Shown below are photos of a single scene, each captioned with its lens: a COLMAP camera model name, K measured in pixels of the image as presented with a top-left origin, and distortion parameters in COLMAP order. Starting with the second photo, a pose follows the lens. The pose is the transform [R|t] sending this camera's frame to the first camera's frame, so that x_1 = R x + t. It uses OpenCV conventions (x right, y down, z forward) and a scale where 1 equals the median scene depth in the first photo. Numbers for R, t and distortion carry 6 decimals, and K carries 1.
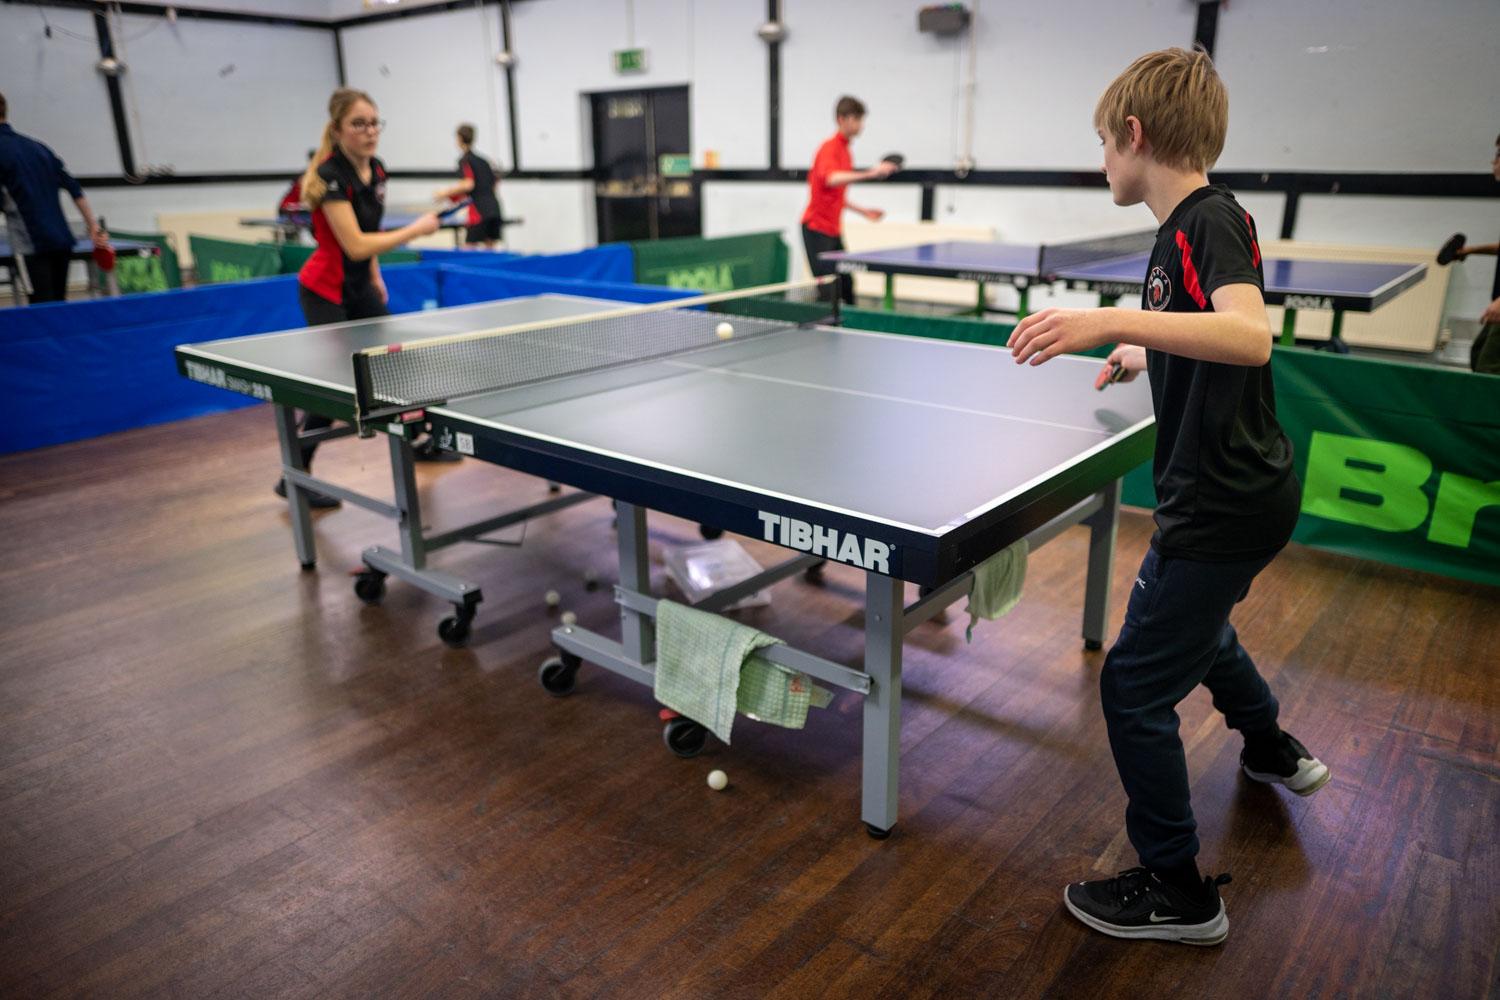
lens RADIAL K [[1034.6, 0, 747.8], [0, 1034.6, 504.1], [0, 0, 1]] dist [-0.050209, 0.042736]
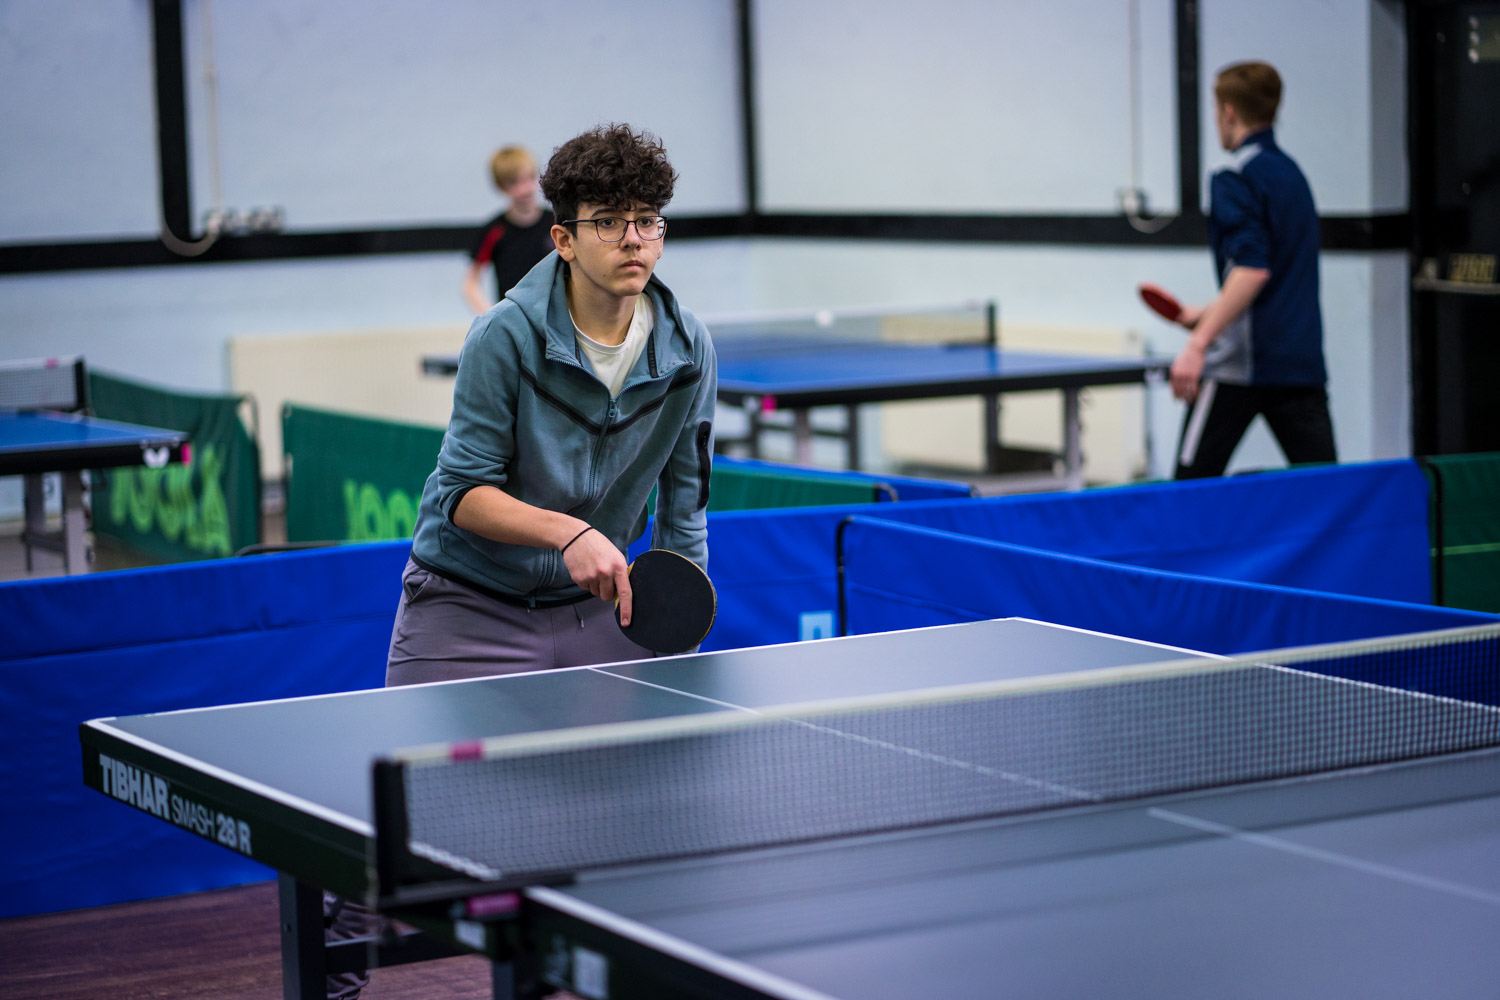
lens RADIAL K [[3649.6, 0, 750.0], [0, 3649.6, 500.0], [0, 0, 1]] dist [0.223664, -4.376527]
pose [[0.924867, 0.009382, -0.380175, 0.239601], [-0.090087, 0.976646, -0.195057, 0.026728], [0.369466, 0.214651, 0.904113, -0.264604]]
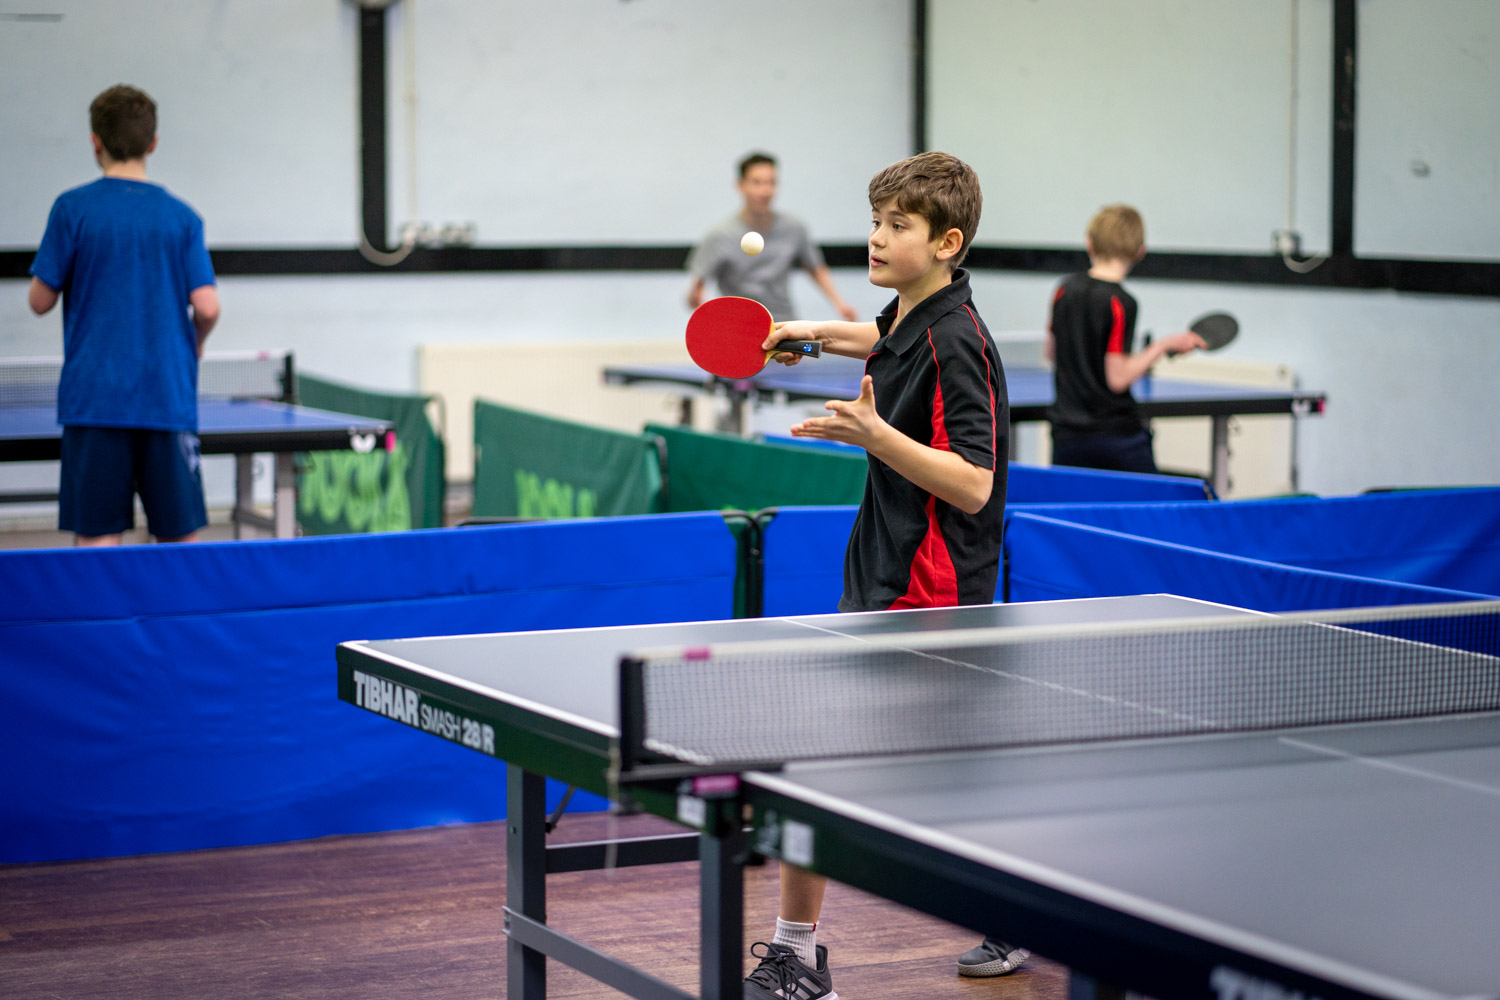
lens RADIAL K [[3669.1, 0, 773.6], [0, 3669.1, 495.0], [0, 0, 1]] dist [0.112642, -2.926839]
pose [[0.911314, 0.038895, -0.409872, 0.291293], [-0.133322, 0.969765, -0.204403, 0.093196], [0.389529, 0.240920, 0.888946, -0.423291]]
